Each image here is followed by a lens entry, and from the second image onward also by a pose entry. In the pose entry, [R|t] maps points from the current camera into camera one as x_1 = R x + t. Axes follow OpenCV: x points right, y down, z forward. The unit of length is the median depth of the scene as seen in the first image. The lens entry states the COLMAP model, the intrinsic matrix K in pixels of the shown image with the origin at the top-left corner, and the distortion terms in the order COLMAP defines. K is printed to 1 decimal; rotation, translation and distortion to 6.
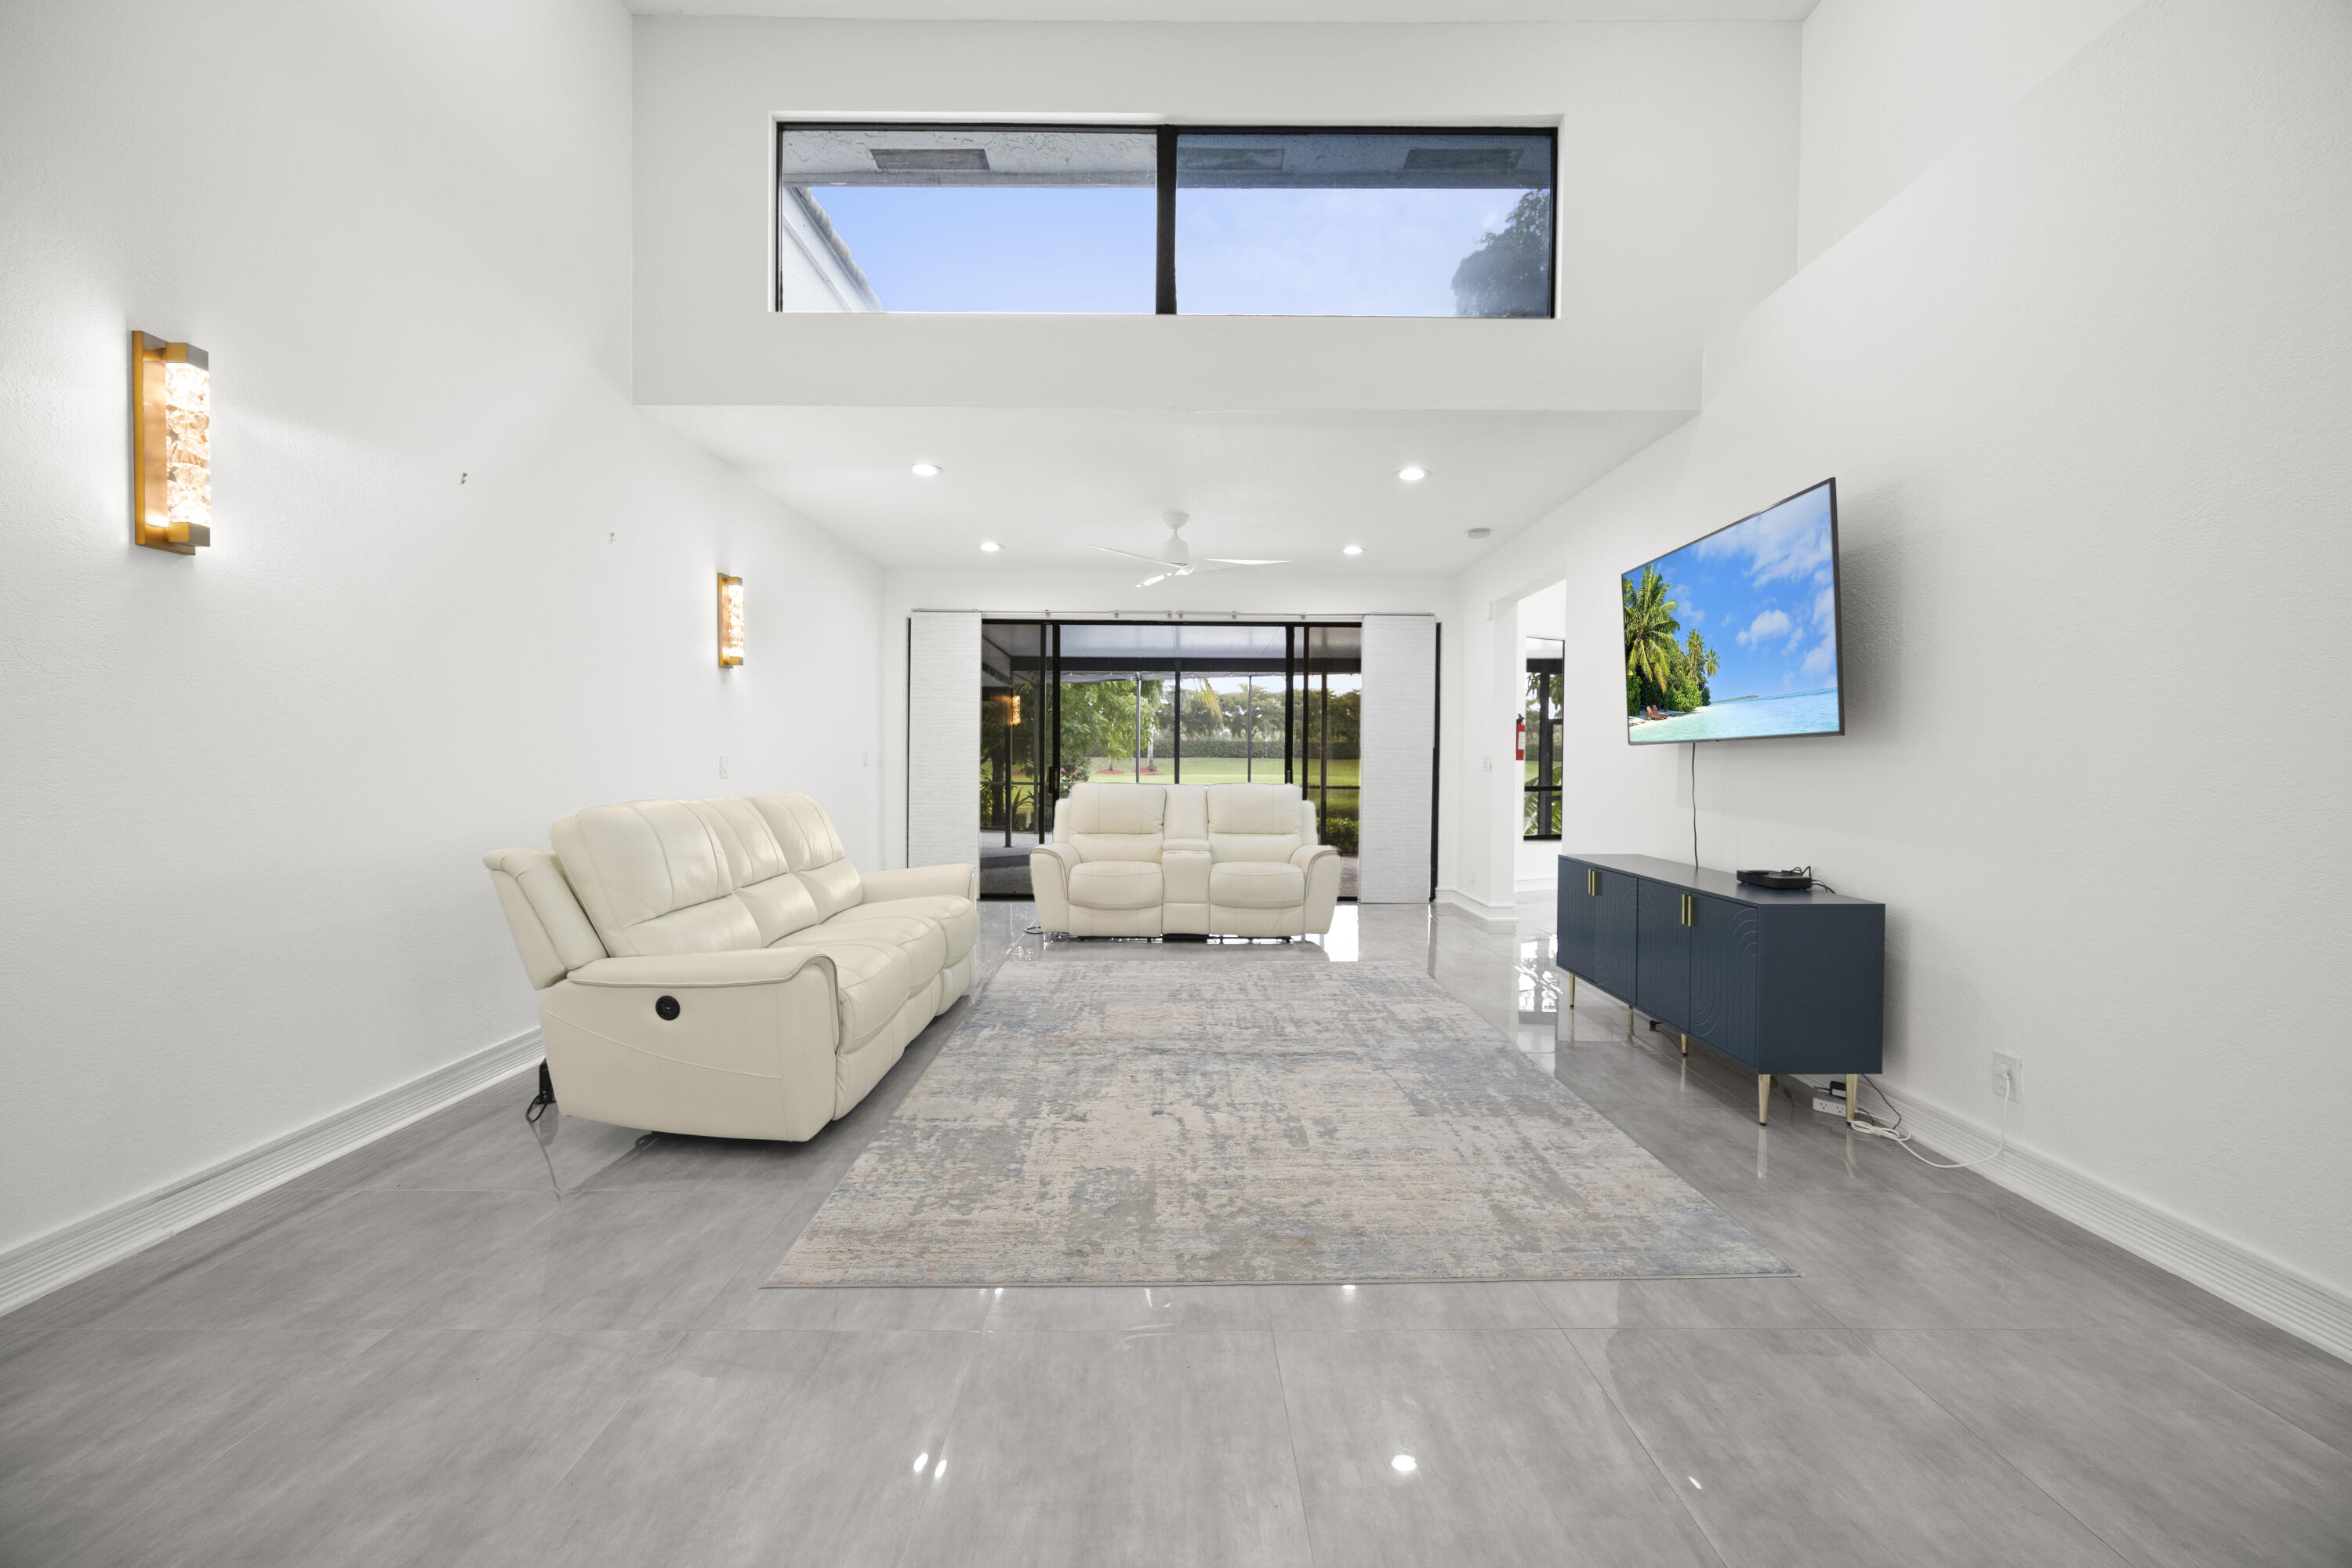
lens RADIAL K [[904.9, 0, 1166.8], [0, 904.9, 774.7], [0, 0, 1]] dist [-0.003494, 0.000967]
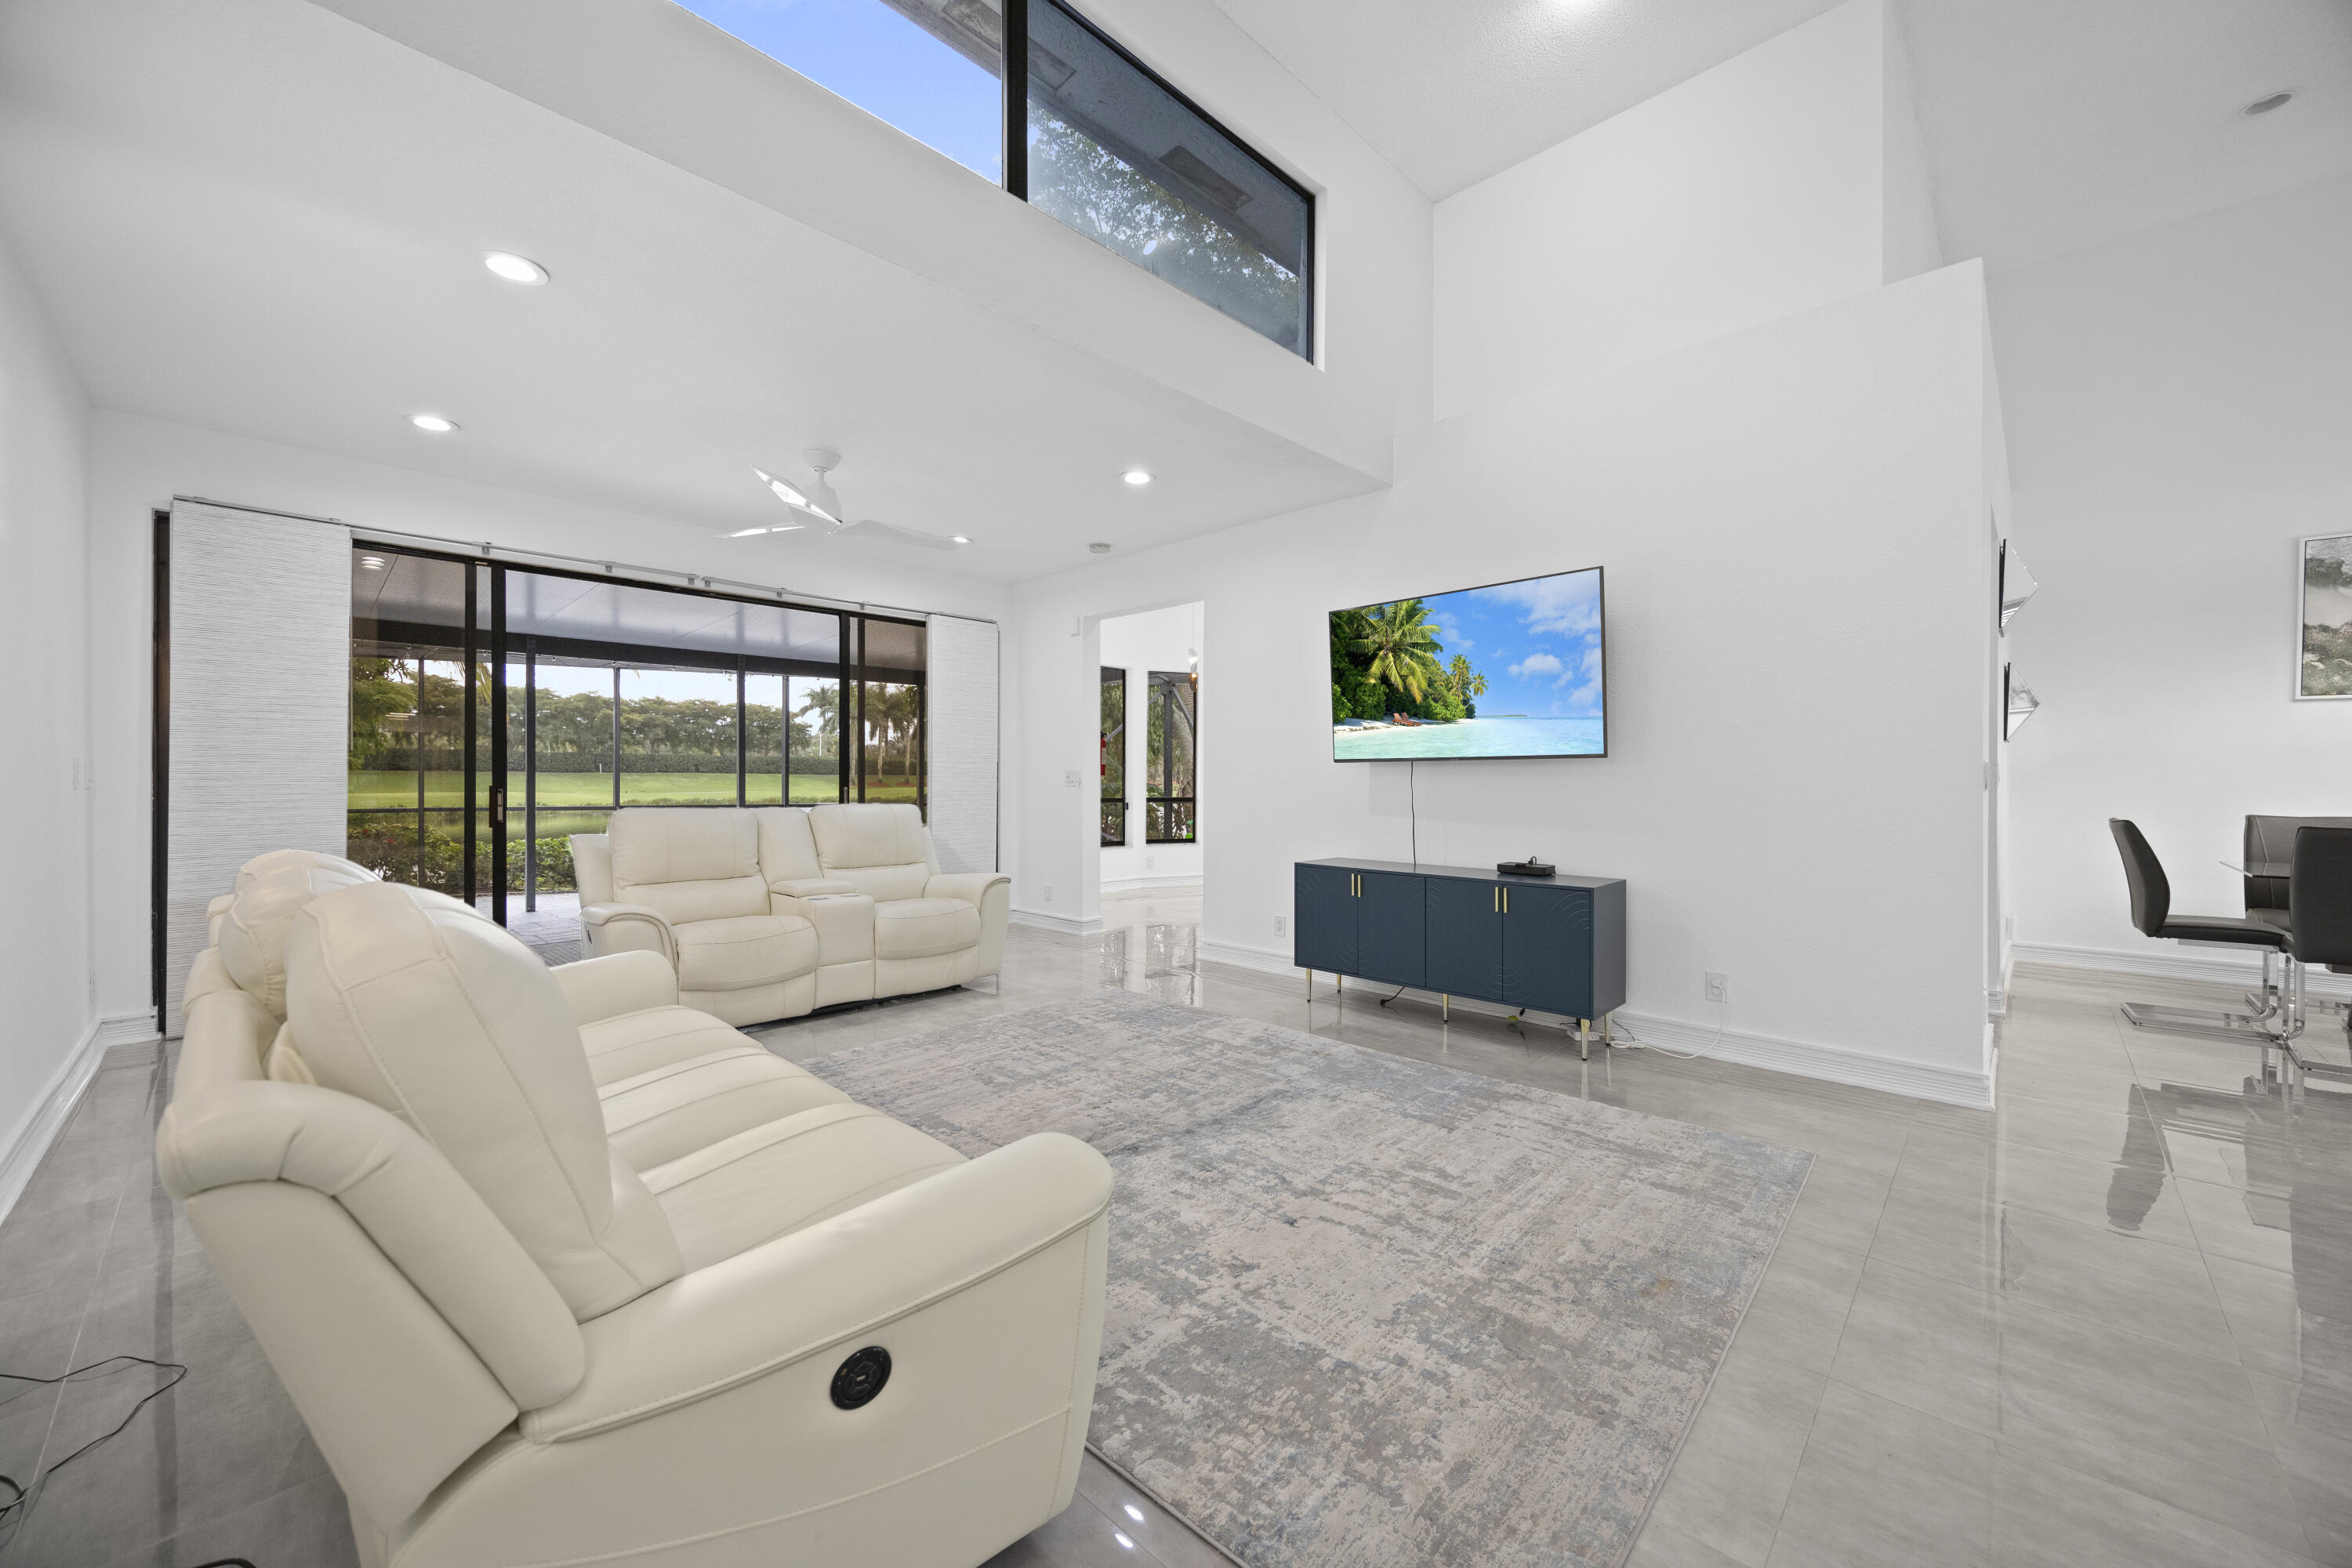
lens RADIAL K [[904.9, 0, 1171.6], [0, 904.9, 782.1], [0, 0, 1]] dist [-0.003494, 0.000967]
pose [[0.693288, -0.008872, 0.720606, -0.645359], [0.015655, 0.999874, -0.002752, -0.009074], [-0.720491, 0.013189, 0.693339, 0.520964]]
